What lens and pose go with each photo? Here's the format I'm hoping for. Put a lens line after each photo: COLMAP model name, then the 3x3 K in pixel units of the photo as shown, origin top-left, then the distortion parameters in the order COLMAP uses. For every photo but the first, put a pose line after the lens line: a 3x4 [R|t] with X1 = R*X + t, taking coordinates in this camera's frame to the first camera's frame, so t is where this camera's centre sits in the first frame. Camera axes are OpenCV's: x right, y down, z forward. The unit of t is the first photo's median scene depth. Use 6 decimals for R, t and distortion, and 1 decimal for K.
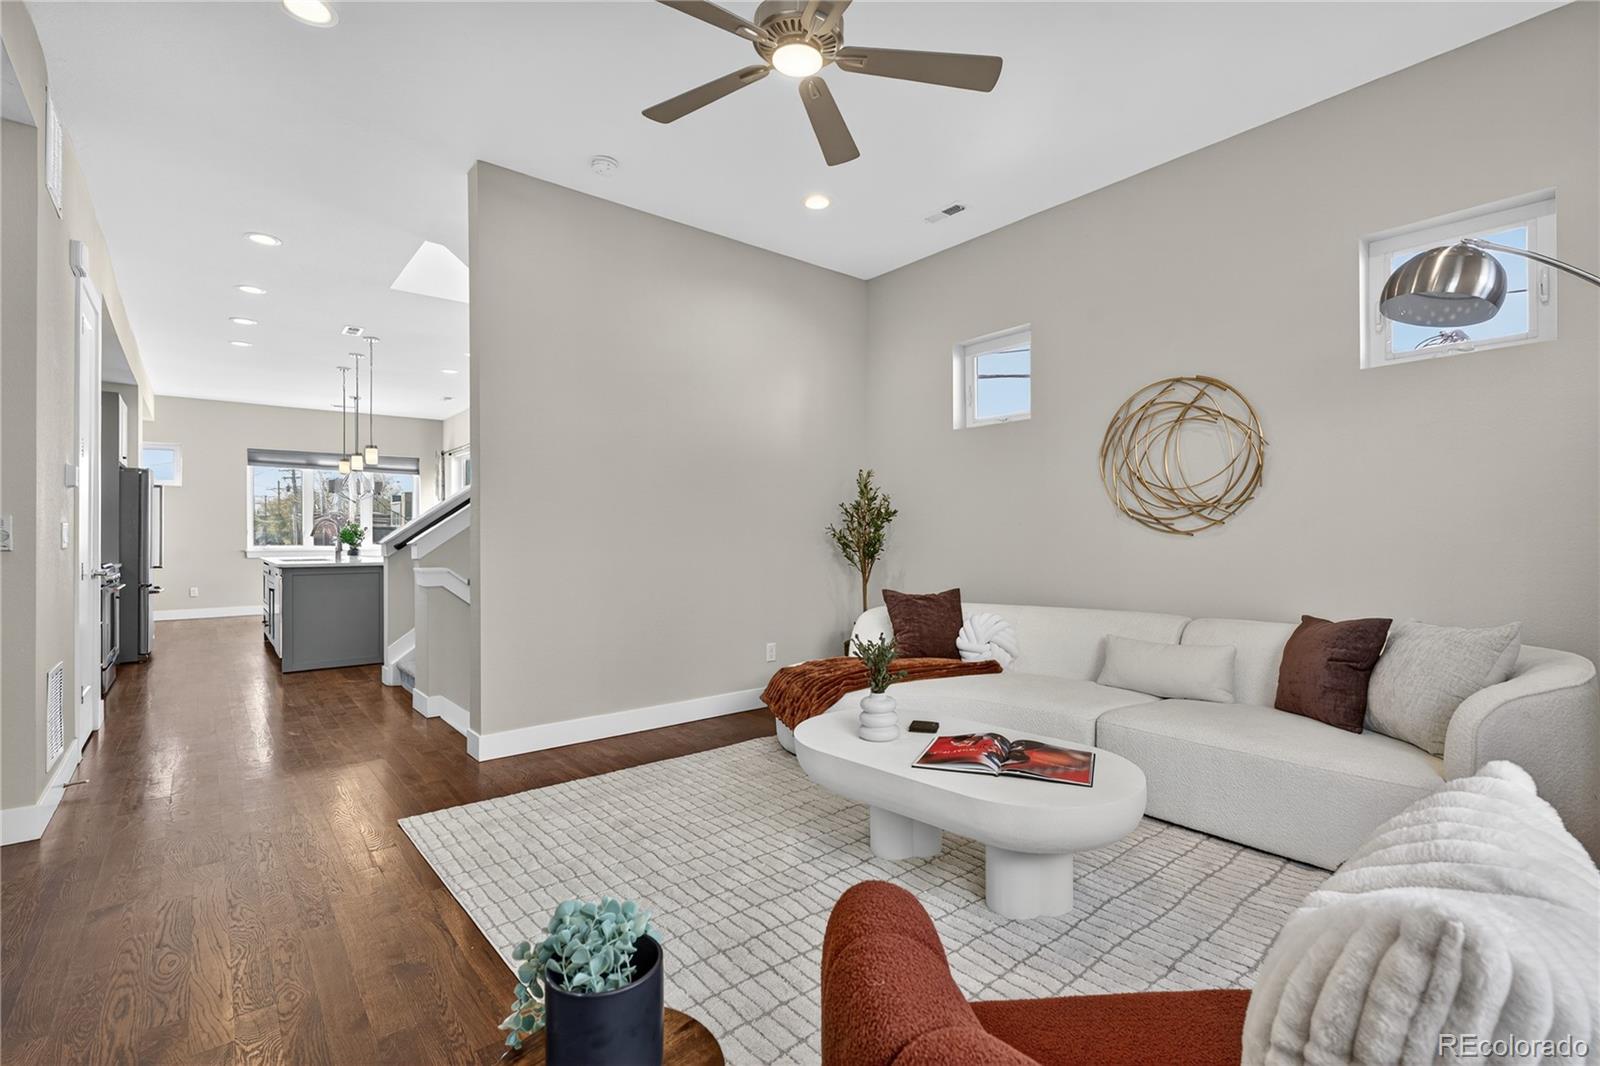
lens RADIAL K [[719.2, 0, 800.0], [0, 719.2, 533.0], [0, 0, 1]] dist [0.001530, 0.000144]
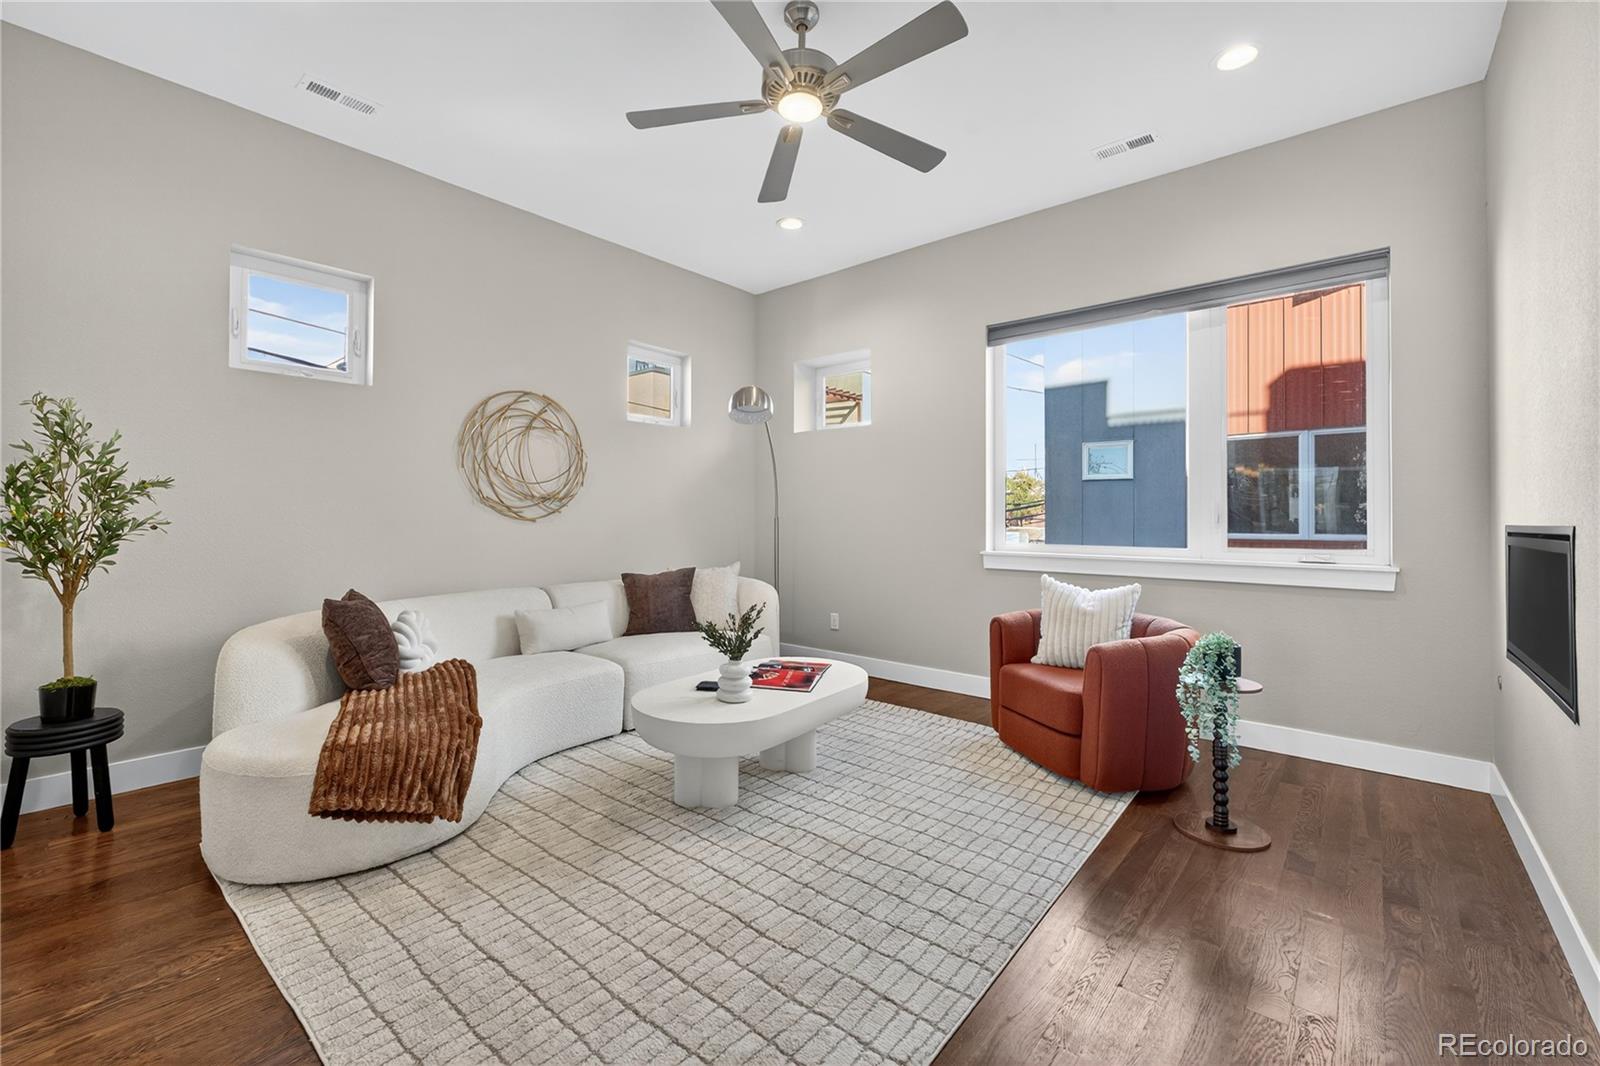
lens RADIAL K [[663.2, 0, 796.2], [0, 663.2, 520.1], [0, 0, 1]] dist [-0.000729, 0.000132]
pose [[-0.185518, 0.009831, 0.982592, -0.675540], [-0.003487, 0.999937, -0.010663, 0.011686], [-0.982635, -0.005405, -0.185472, 0.784512]]
